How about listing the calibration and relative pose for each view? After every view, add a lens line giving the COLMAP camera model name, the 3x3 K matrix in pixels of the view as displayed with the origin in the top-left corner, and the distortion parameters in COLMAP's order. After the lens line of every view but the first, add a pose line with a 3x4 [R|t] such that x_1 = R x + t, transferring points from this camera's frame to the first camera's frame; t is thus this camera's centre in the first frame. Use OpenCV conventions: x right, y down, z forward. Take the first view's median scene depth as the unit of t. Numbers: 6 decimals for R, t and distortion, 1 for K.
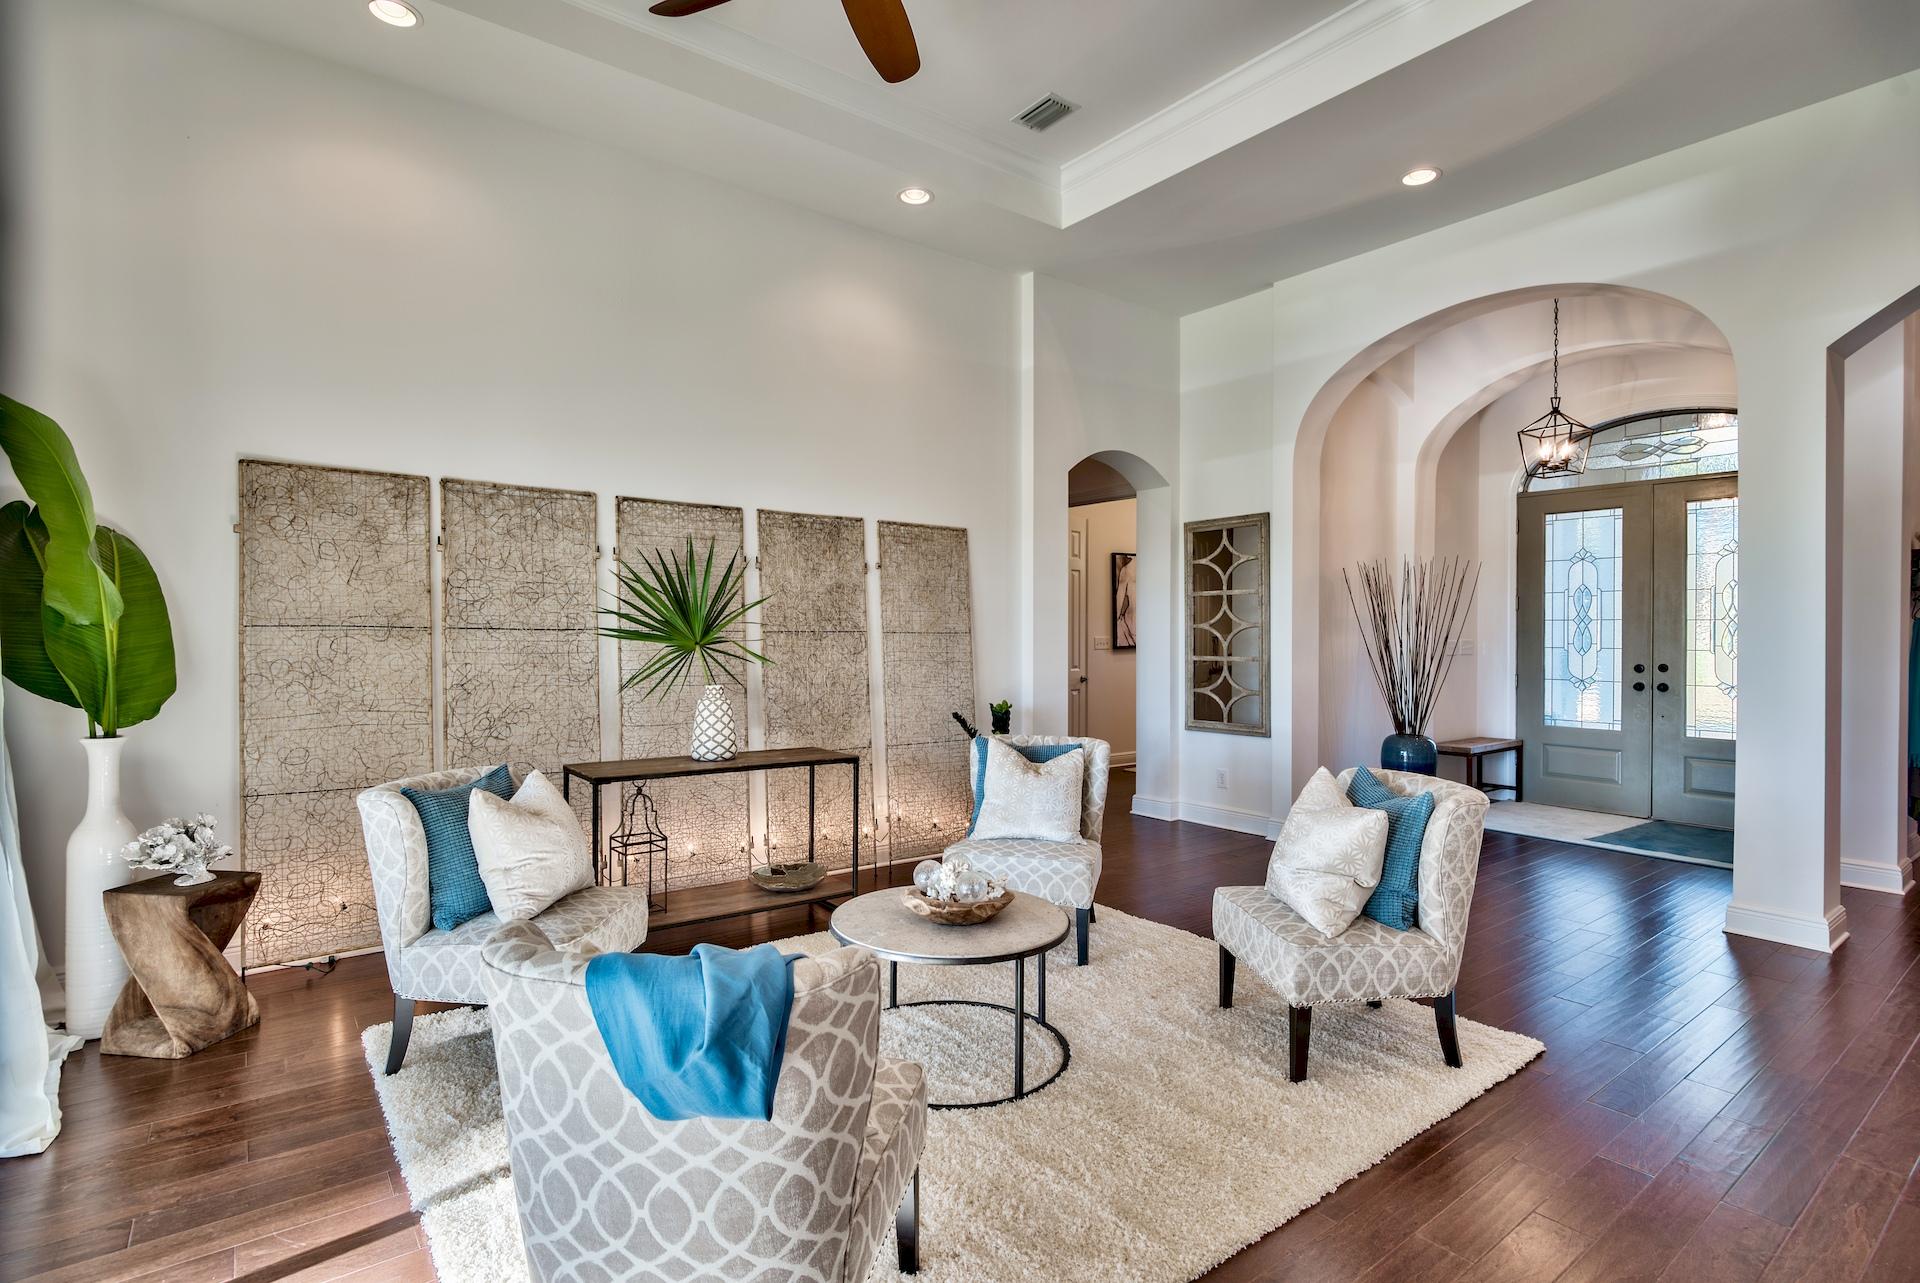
lens RADIAL K [[928.1, 0, 942.2], [0, 928.1, 640.1], [0, 0, 1]] dist [-0.001324, -0.000228]
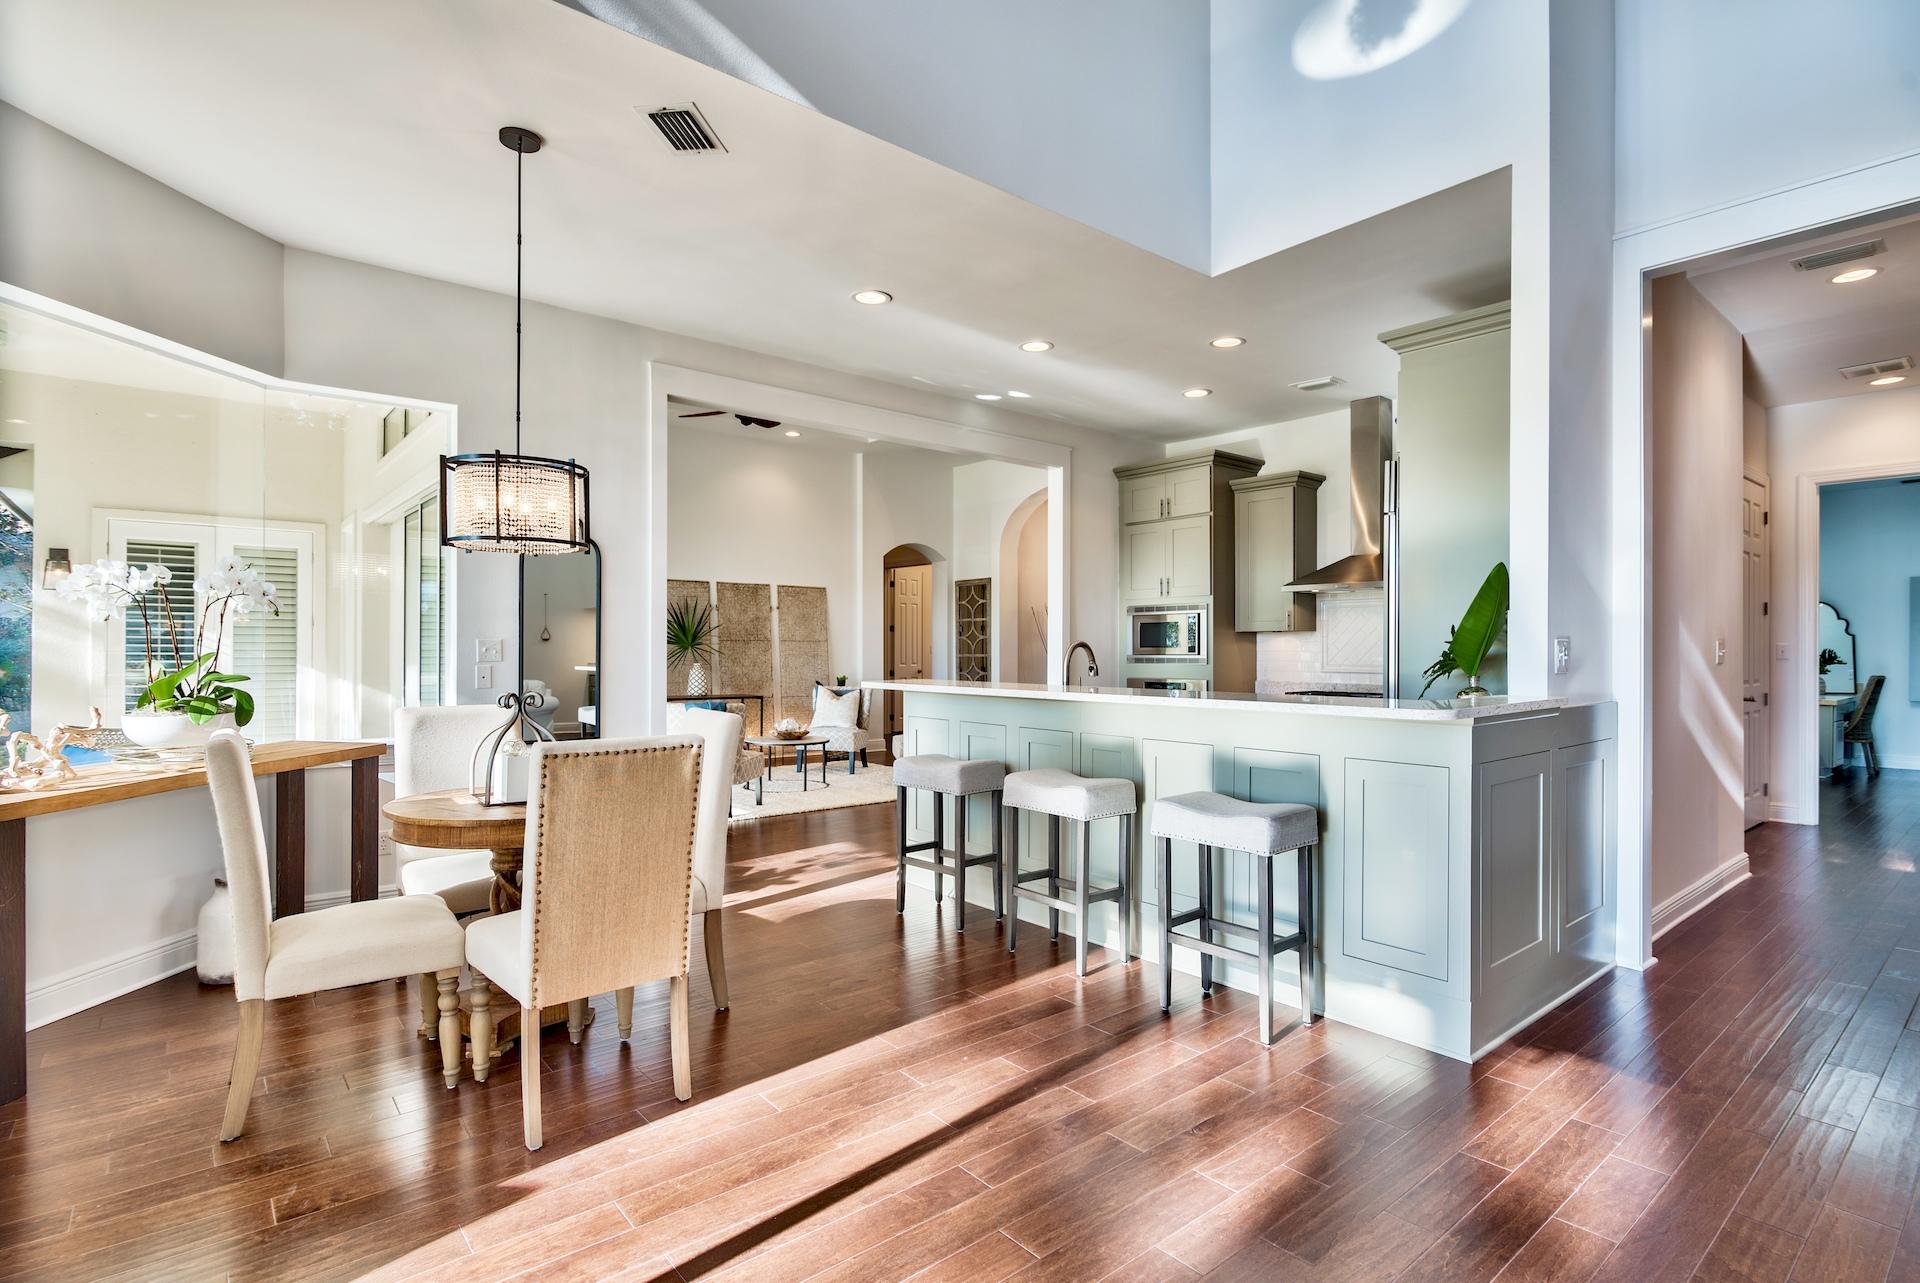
lens RADIAL K [[945.9, 0, 955.6], [0, 945.9, 648.8], [0, 0, 1]] dist [-0.008806, -0.000629]
pose [[0.998824, -0.000726, 0.048479, 0.217259], [0.001008, 0.999983, -0.005803, 0.021126], [-0.048474, 0.005845, 0.998807, -1.065014]]
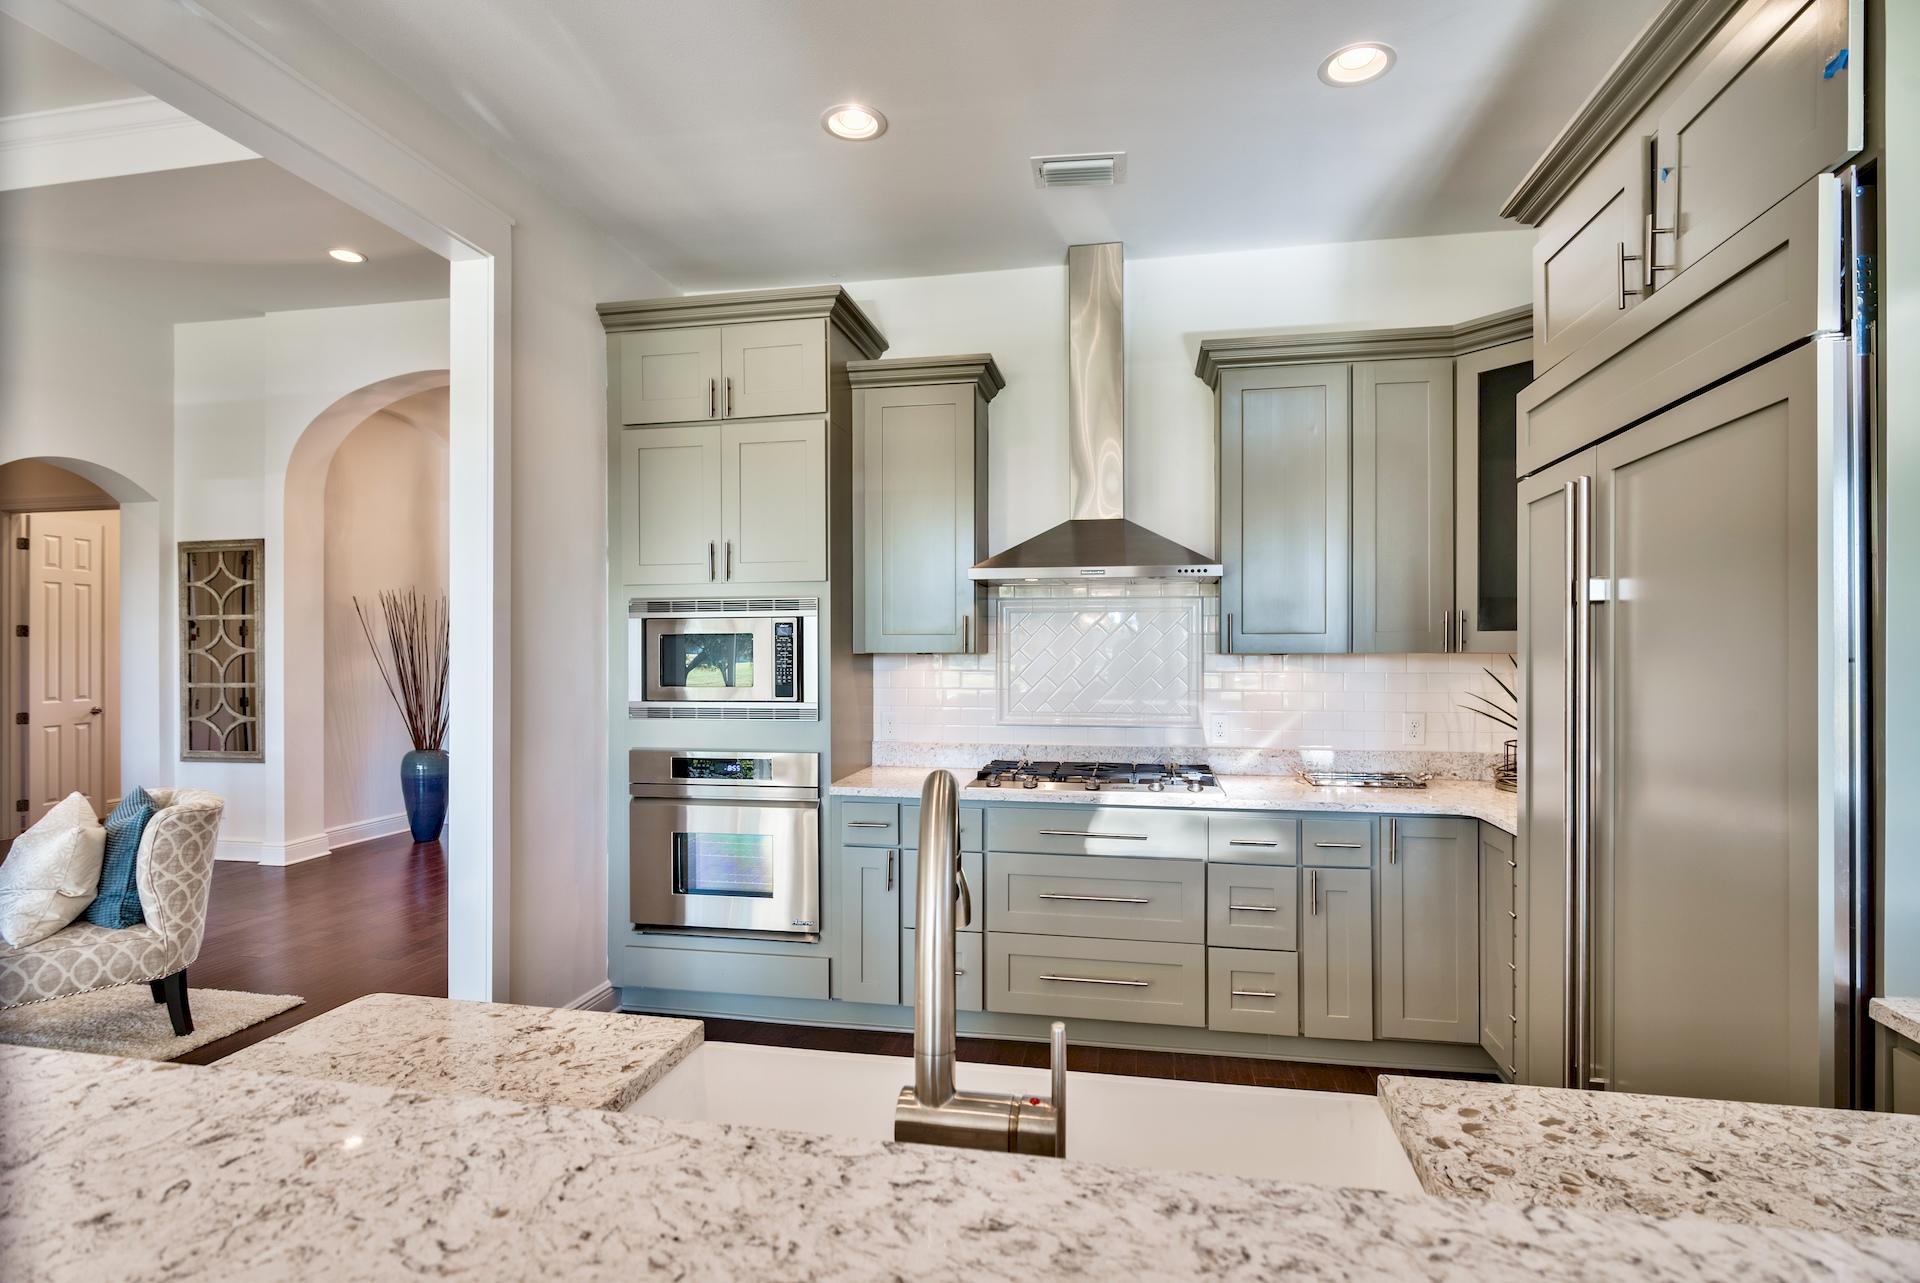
lens RADIAL K [[945.9, 0, 955.6], [0, 945.9, 648.8], [0, 0, 1]] dist [-0.008806, -0.000629]
pose [[0.746645, -0.002641, 0.665218, 0.271180], [0.006671, 0.999972, -0.003518, -0.011675], [-0.665190, 0.007064, 0.746641, -0.301109]]
